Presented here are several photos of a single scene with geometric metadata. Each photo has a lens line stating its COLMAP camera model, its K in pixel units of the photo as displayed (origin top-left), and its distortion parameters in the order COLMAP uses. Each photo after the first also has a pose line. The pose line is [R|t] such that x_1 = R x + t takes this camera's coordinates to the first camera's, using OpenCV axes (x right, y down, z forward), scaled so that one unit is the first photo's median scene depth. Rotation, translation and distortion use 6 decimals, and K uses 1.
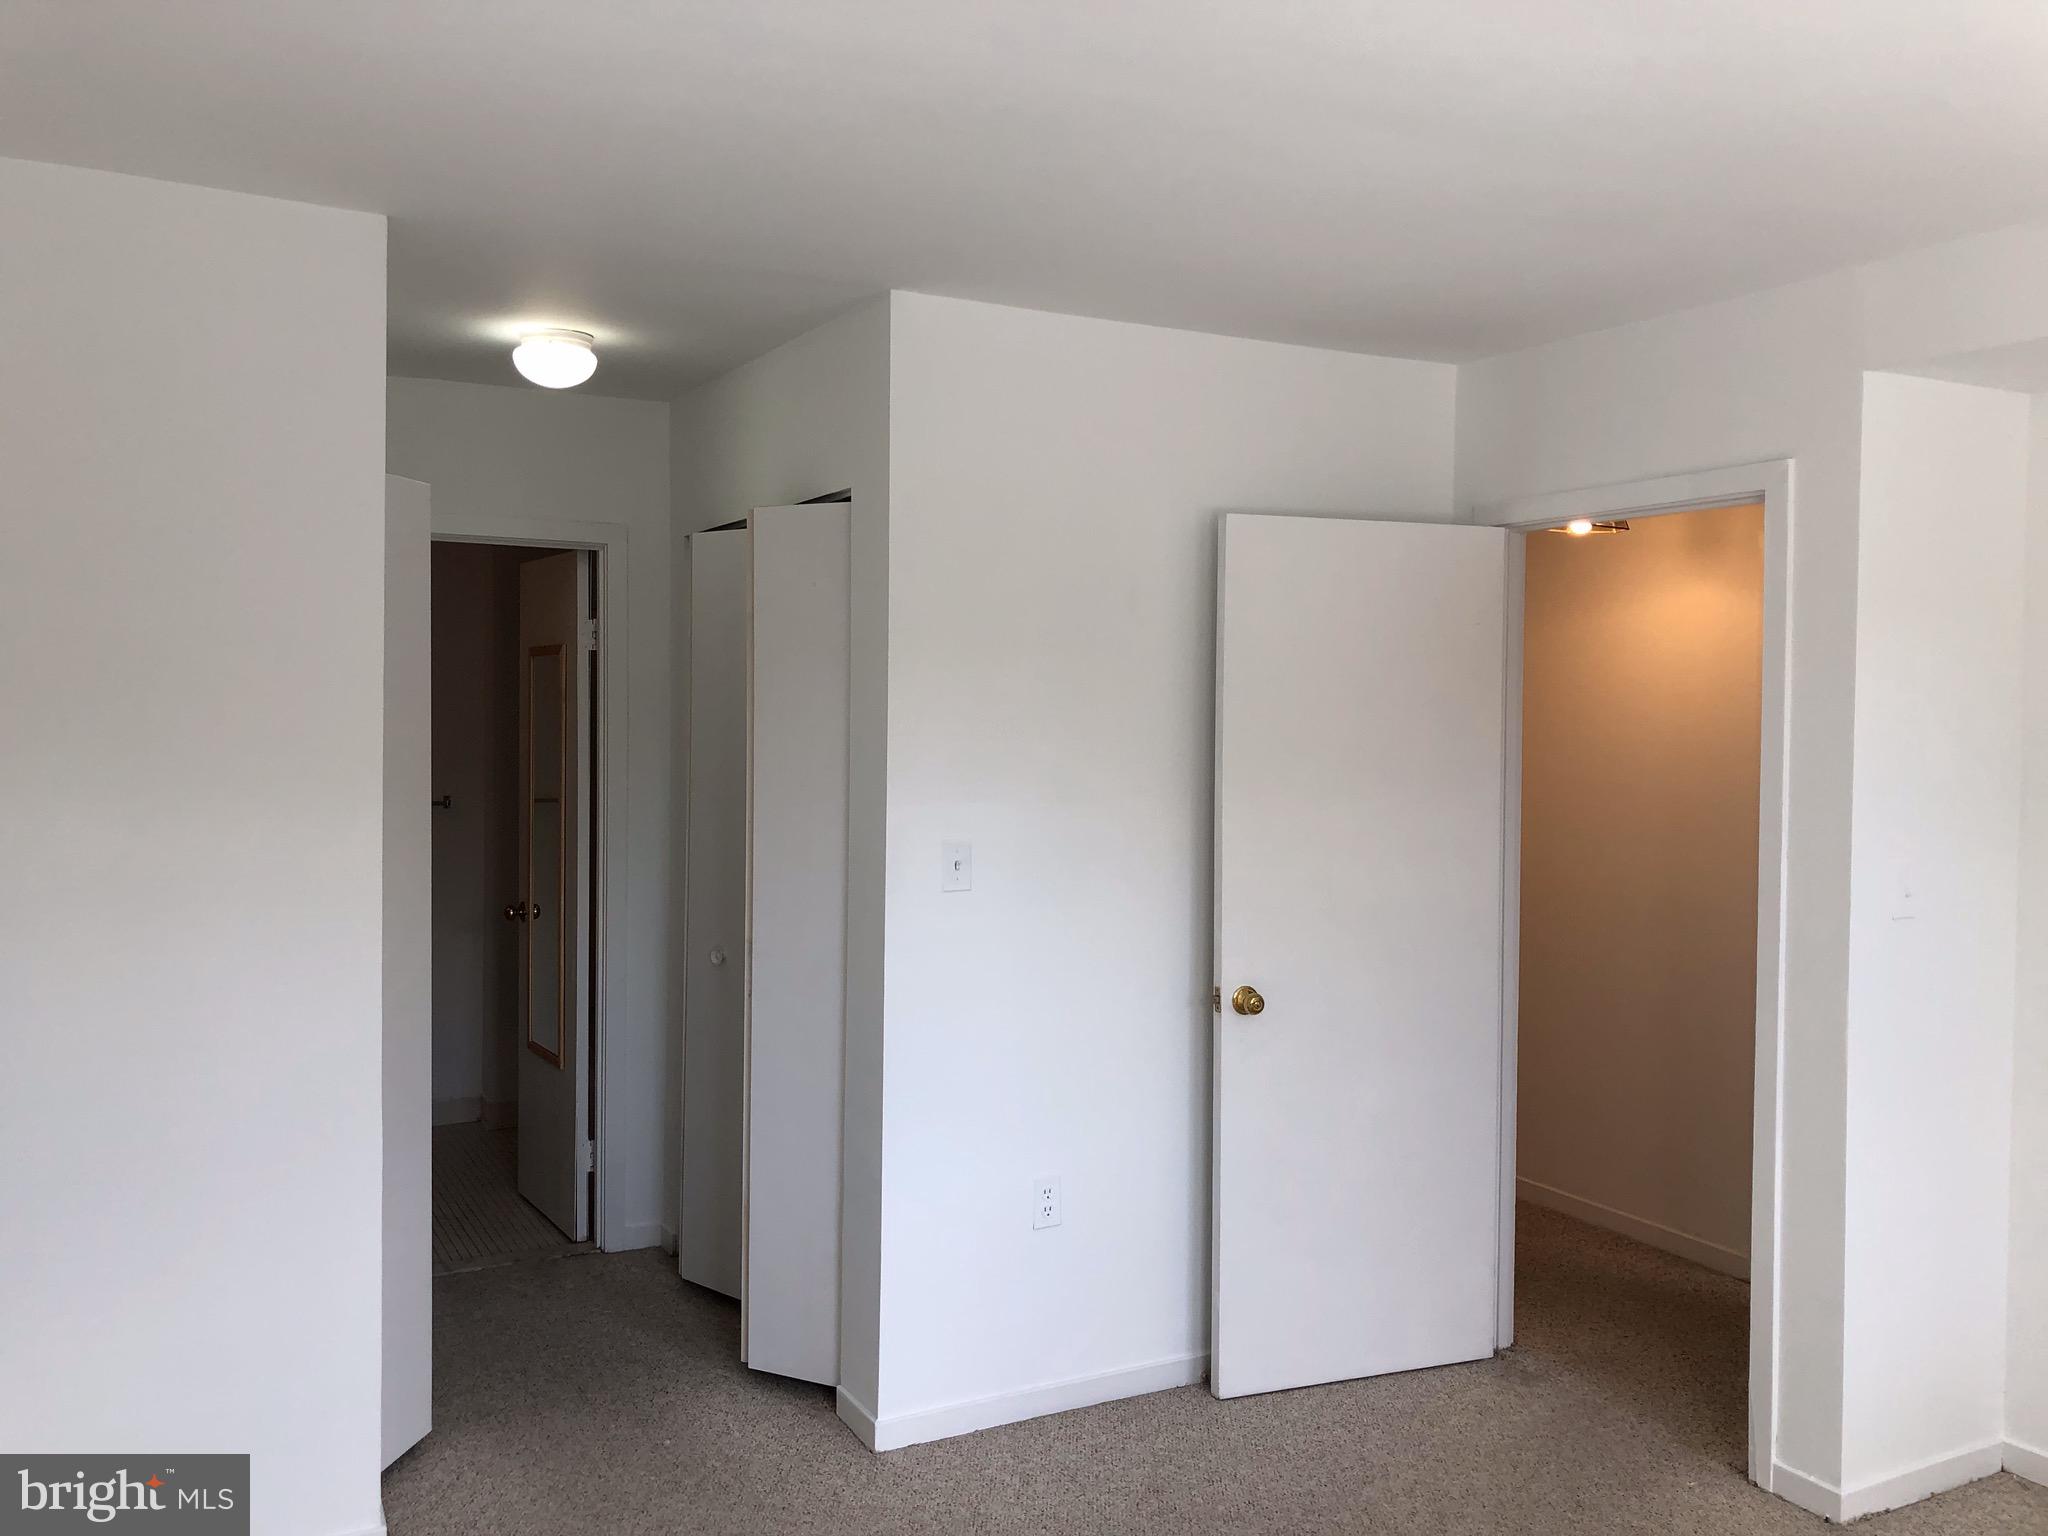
lens RADIAL K [[1676.5, 0, 1020.5], [0, 1676.5, 768.3], [0, 0, 1]] dist [0.020482, -0.023538]
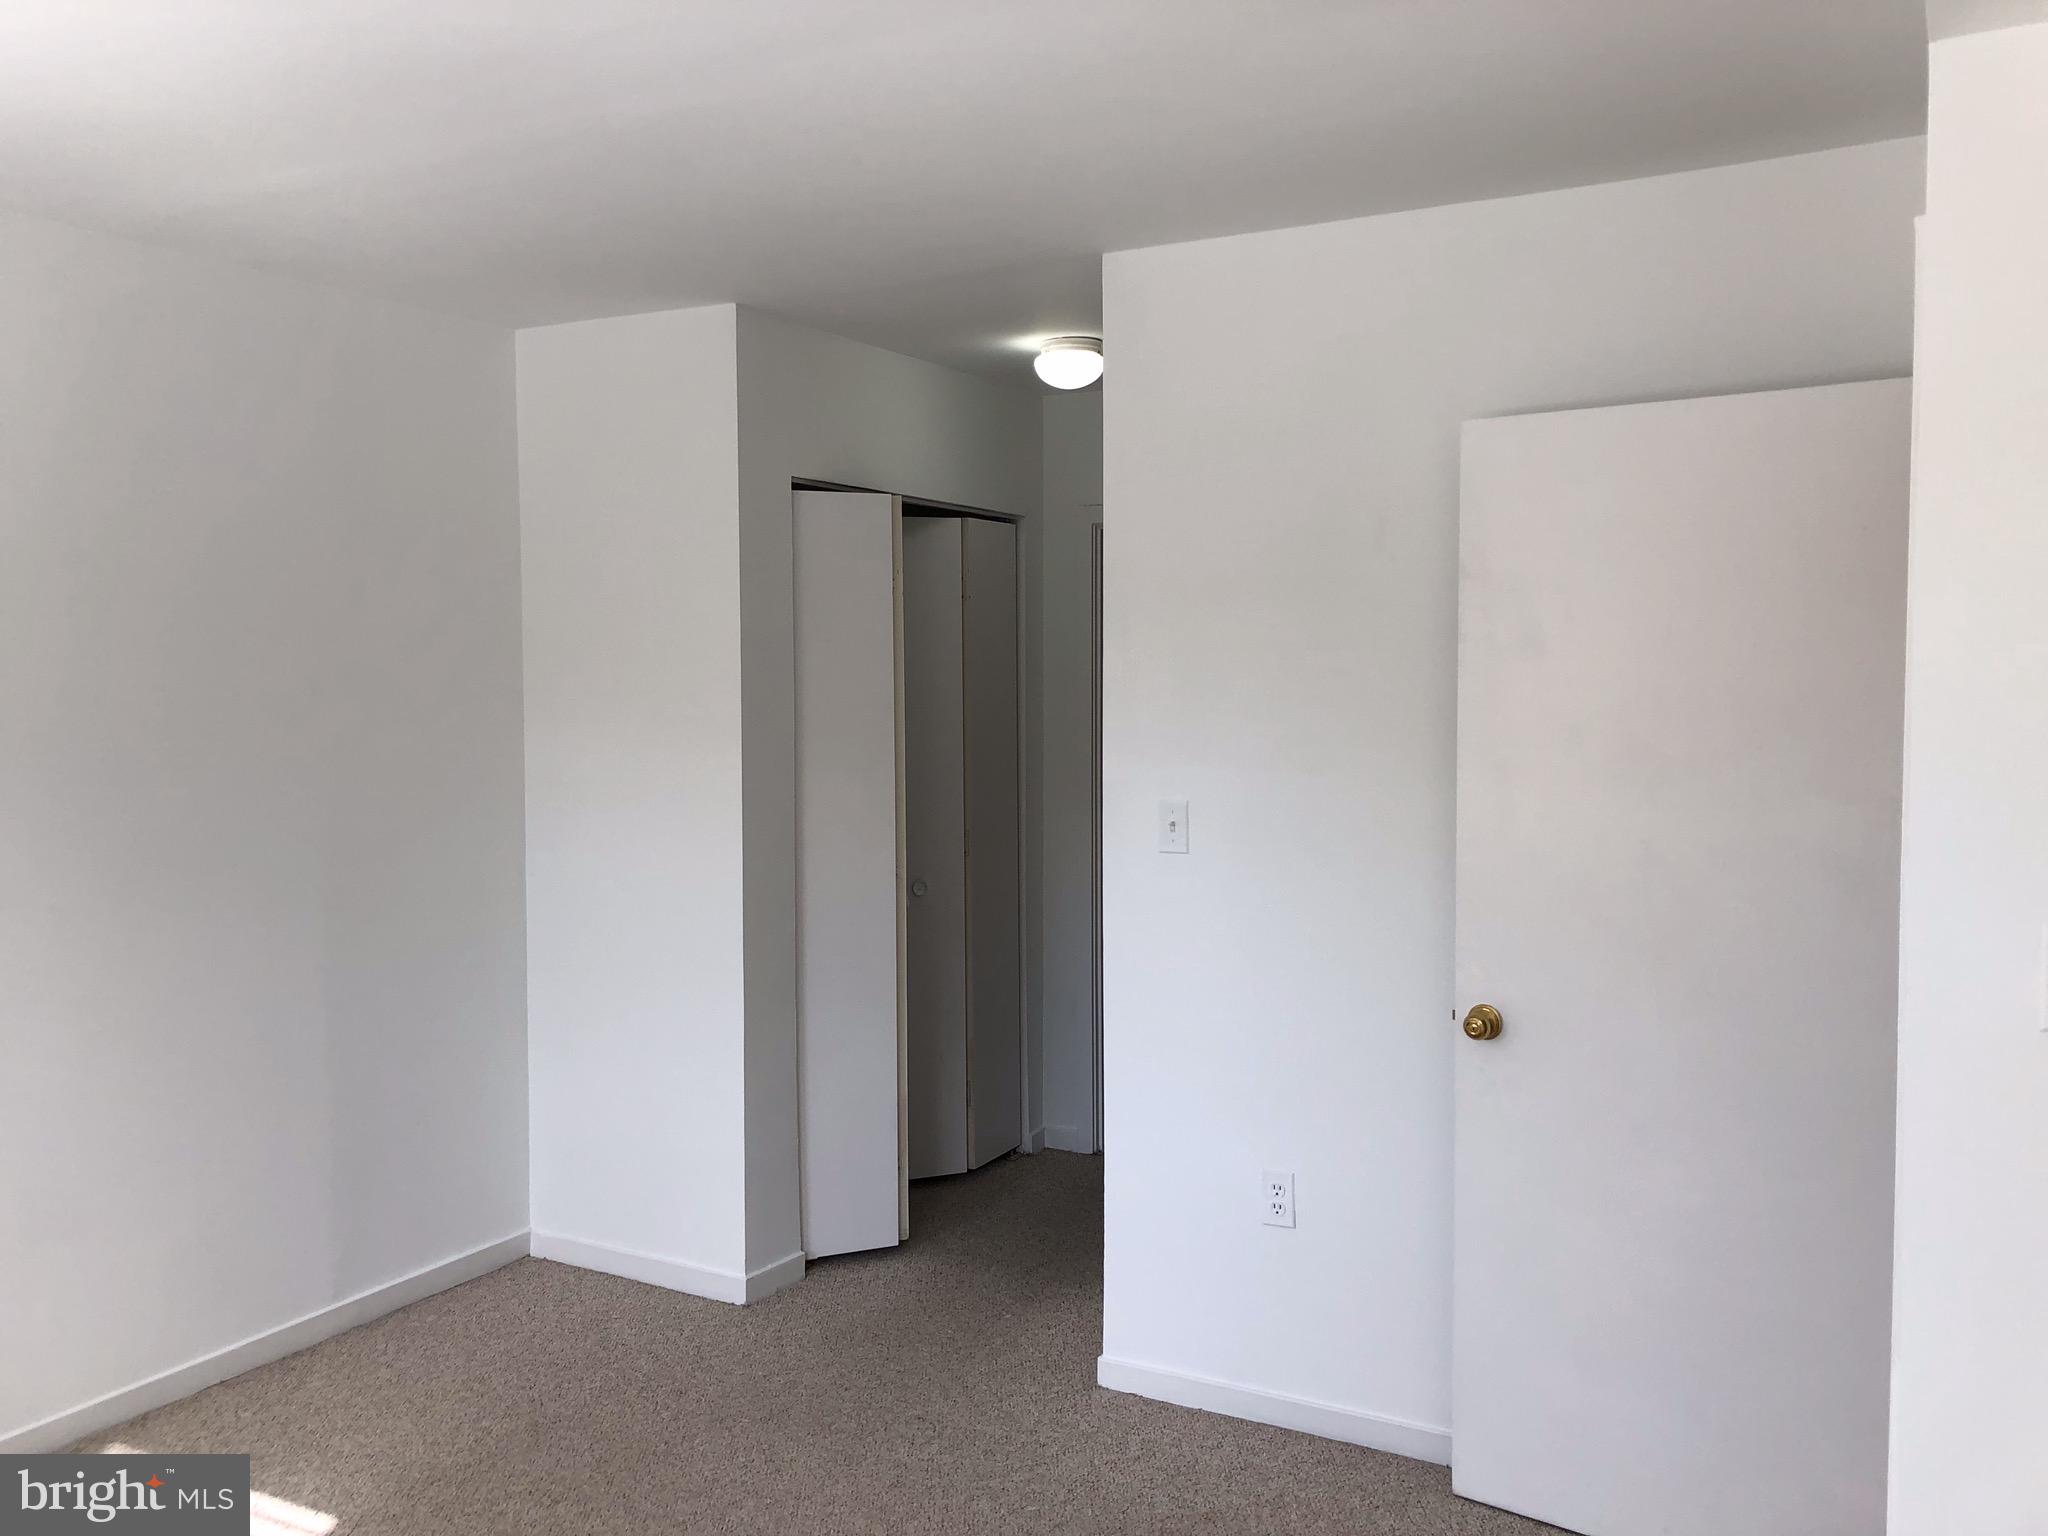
lens RADIAL K [[1676.5, 0, 1018.9], [0, 1676.5, 765.6], [0, 0, 1]] dist [0.020482, -0.023538]
pose [[0.540108, 0.039722, -0.840657, 0.708950], [-0.021503, 0.999211, 0.033399, -0.008113], [0.841321, 0.000038, 0.540536, 0.380255]]
